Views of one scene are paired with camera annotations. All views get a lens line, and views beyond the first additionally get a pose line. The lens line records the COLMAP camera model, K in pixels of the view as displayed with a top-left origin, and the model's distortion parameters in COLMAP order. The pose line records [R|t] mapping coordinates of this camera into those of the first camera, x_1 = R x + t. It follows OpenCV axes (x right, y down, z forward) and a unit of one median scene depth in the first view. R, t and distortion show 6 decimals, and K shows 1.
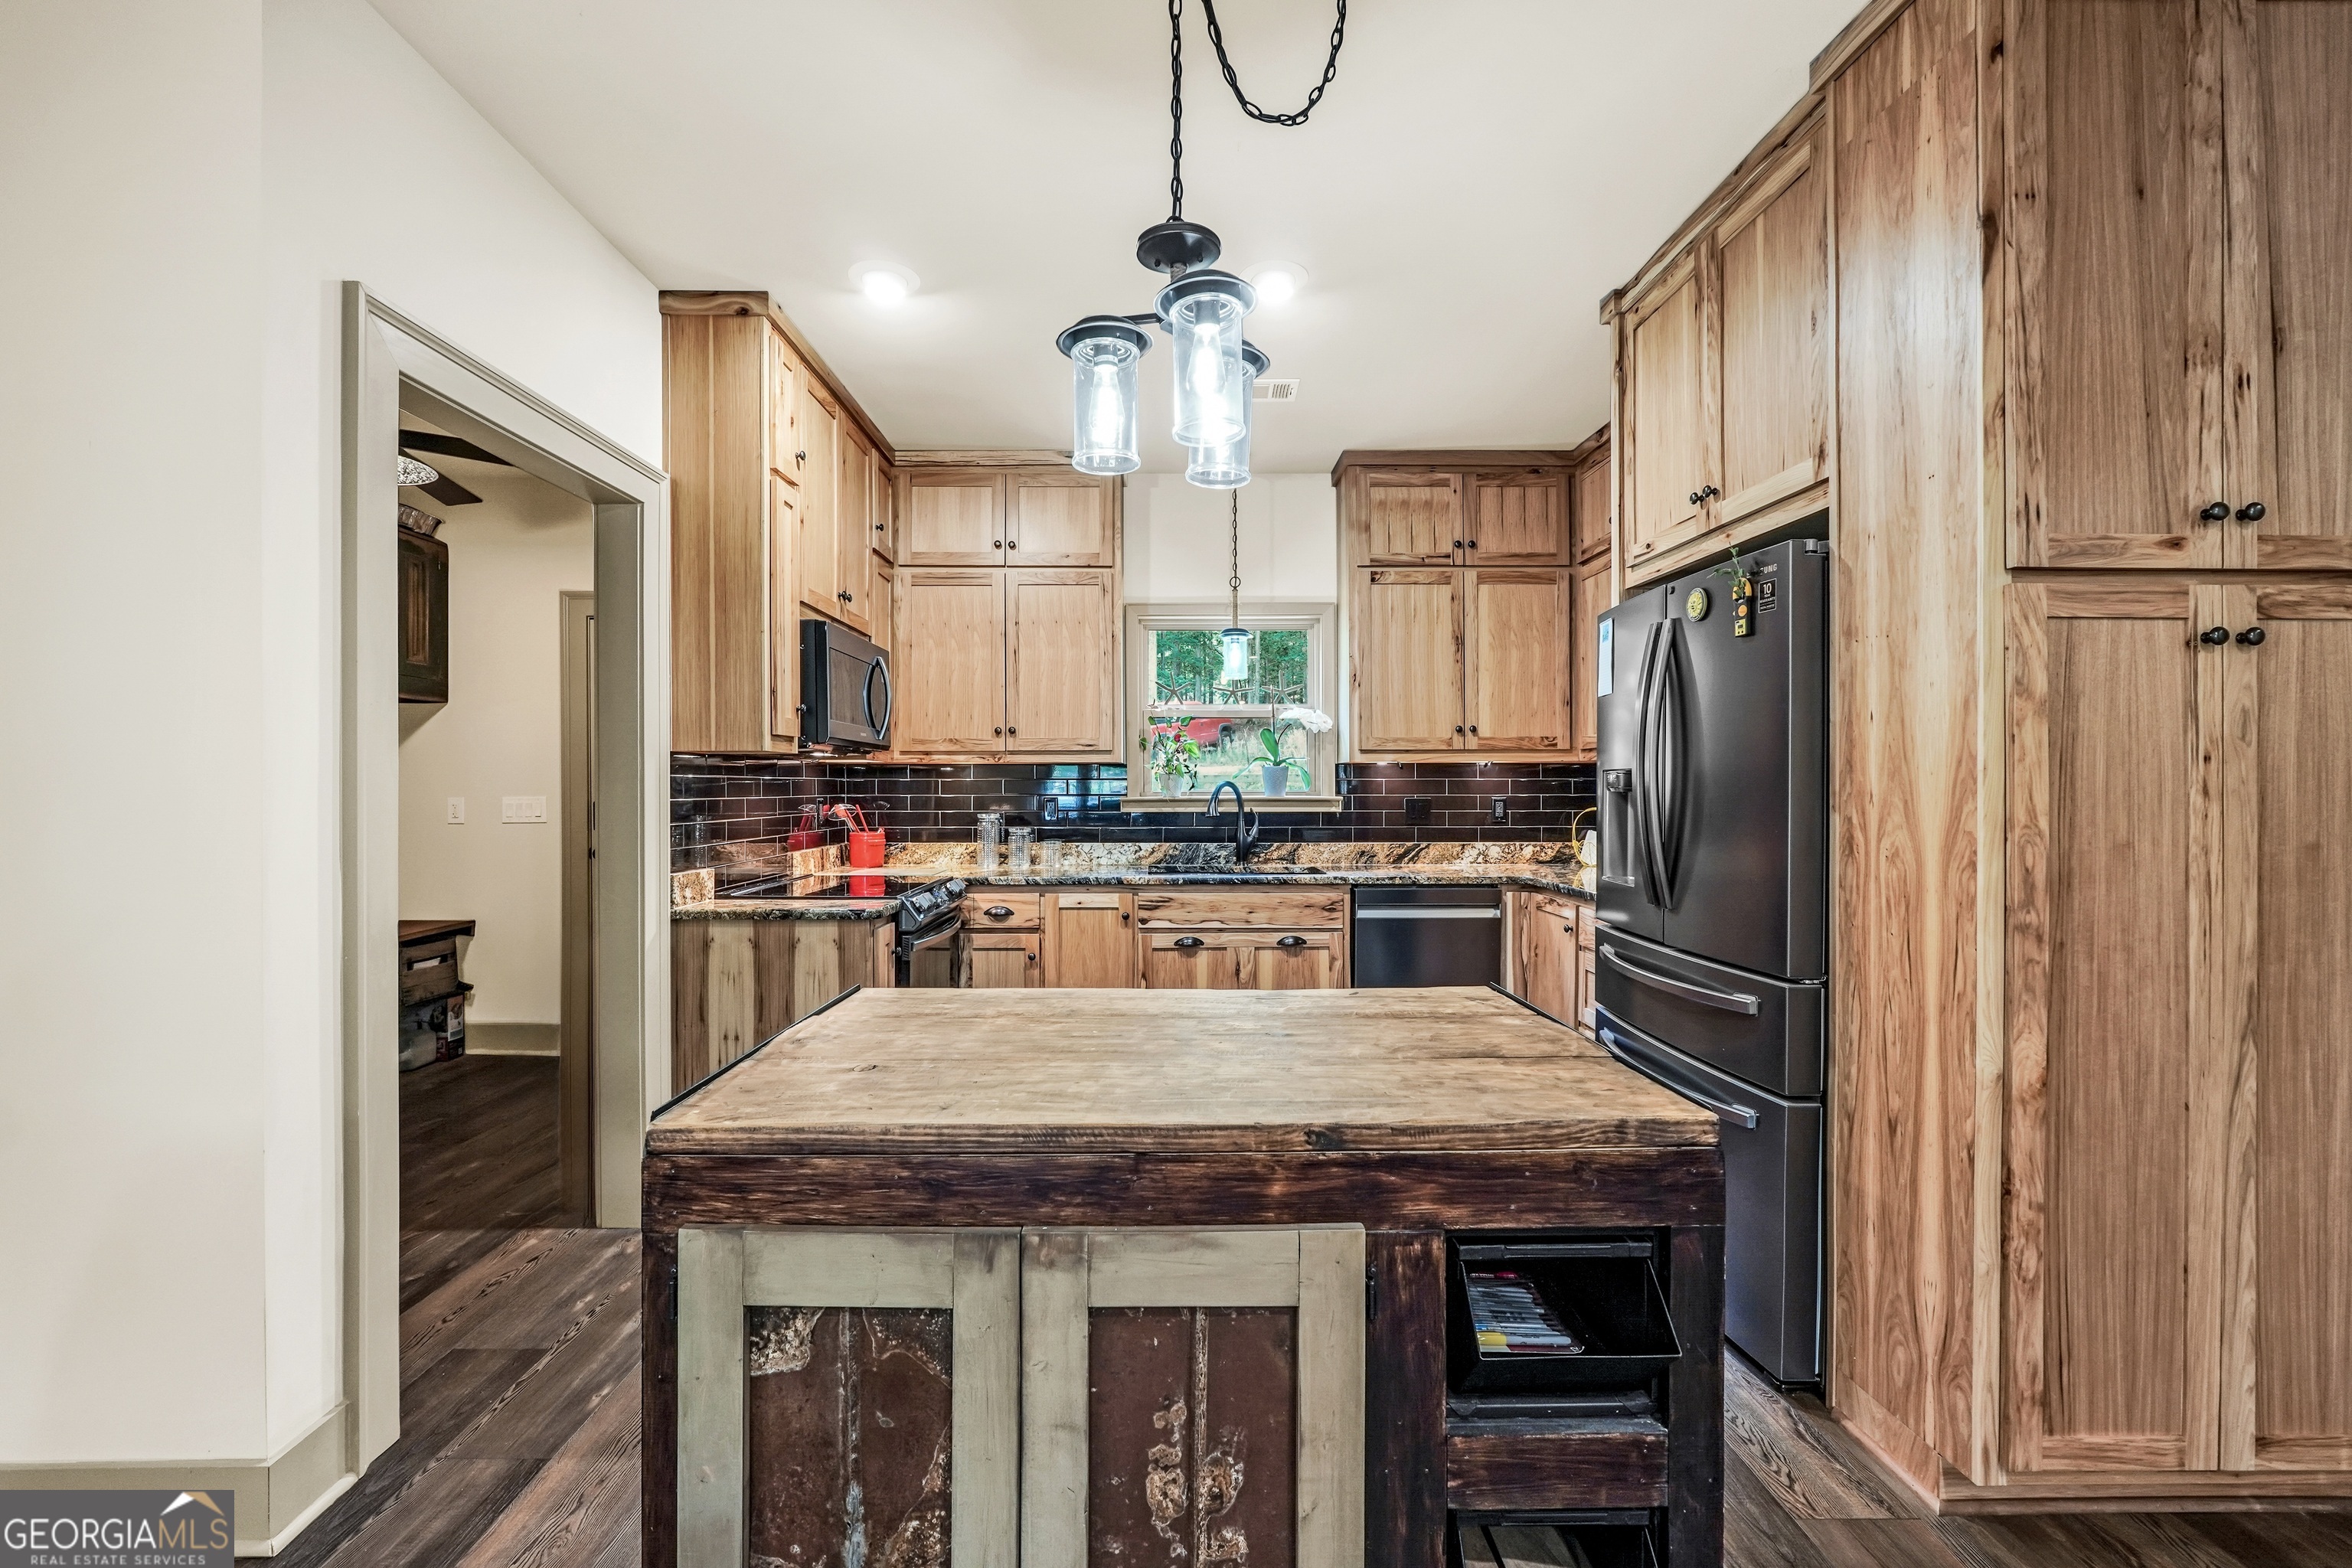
lens RADIAL K [[997.5, 0, 1184.5], [0, 997.5, 792.3], [0, 0, 1]] dist [-0.018680, 0.006834]
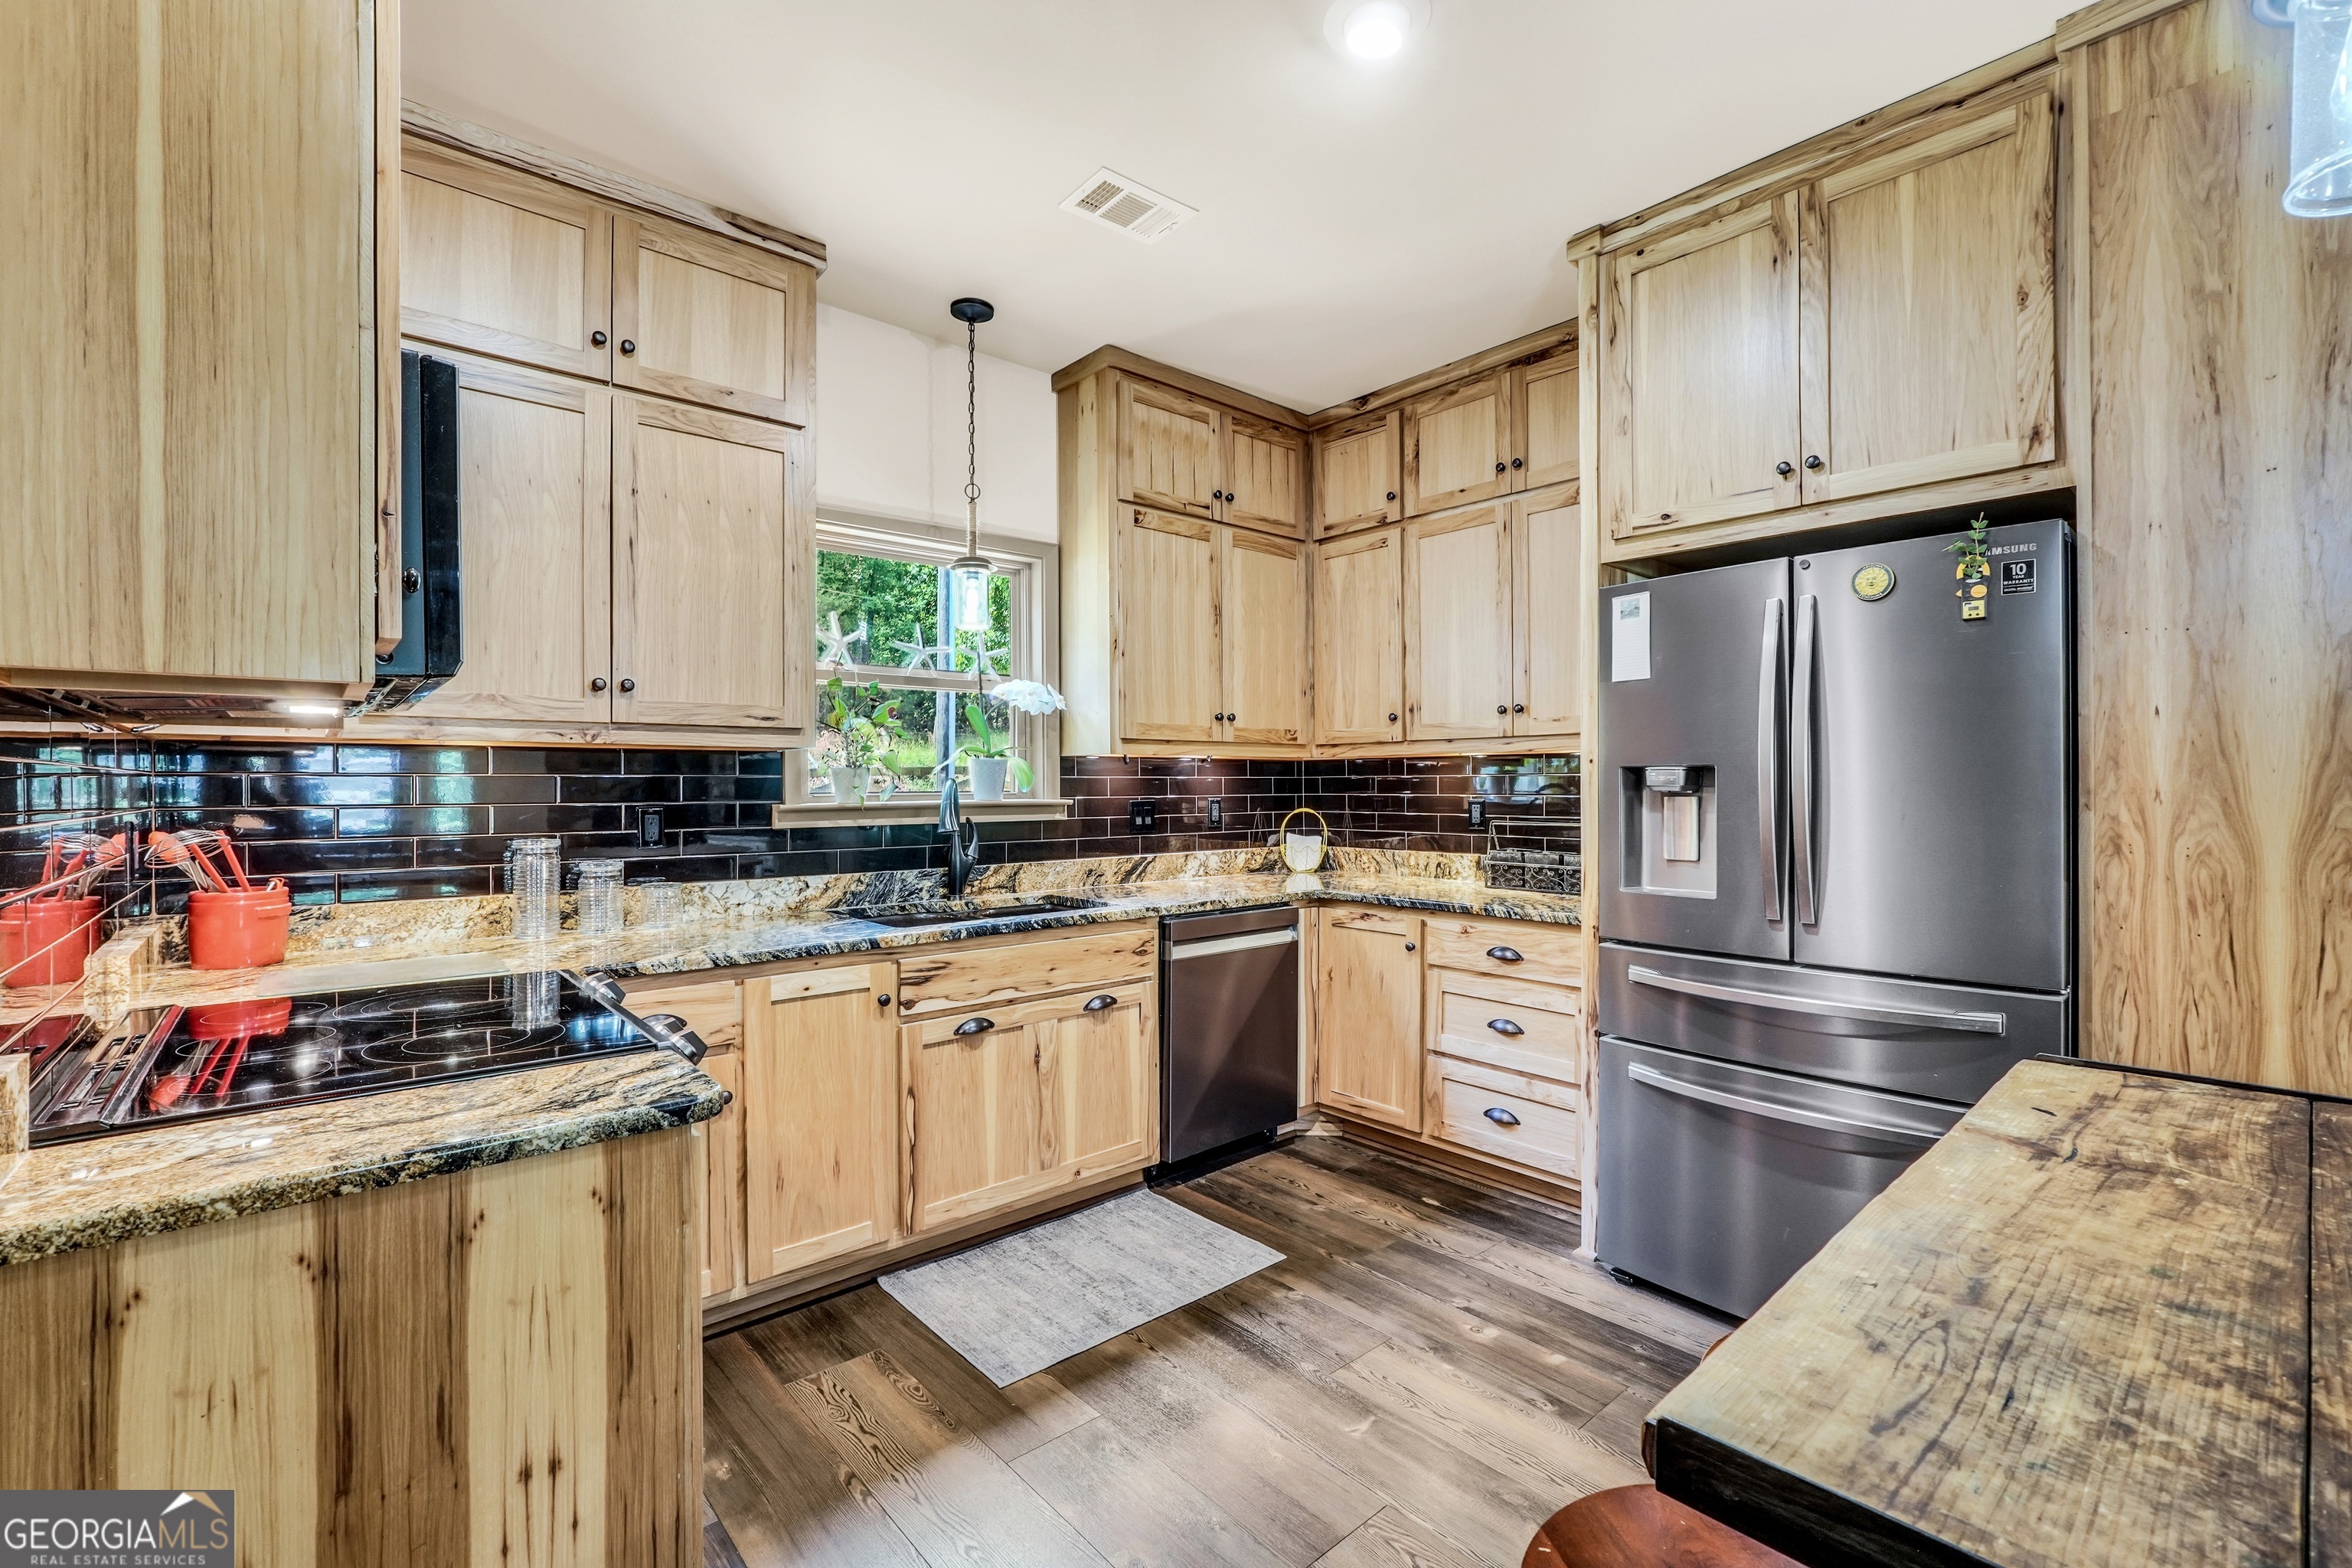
lens RADIAL K [[997.5, 0, 1158.4], [0, 997.5, 782.0], [0, 0, 1]] dist [-0.018680, 0.006834]
pose [[0.766019, -0.000066, 0.642818, -0.297906], [0.006721, 0.999946, -0.007906, -0.002794], [-0.642782, 0.010377, 0.765978, 0.395227]]
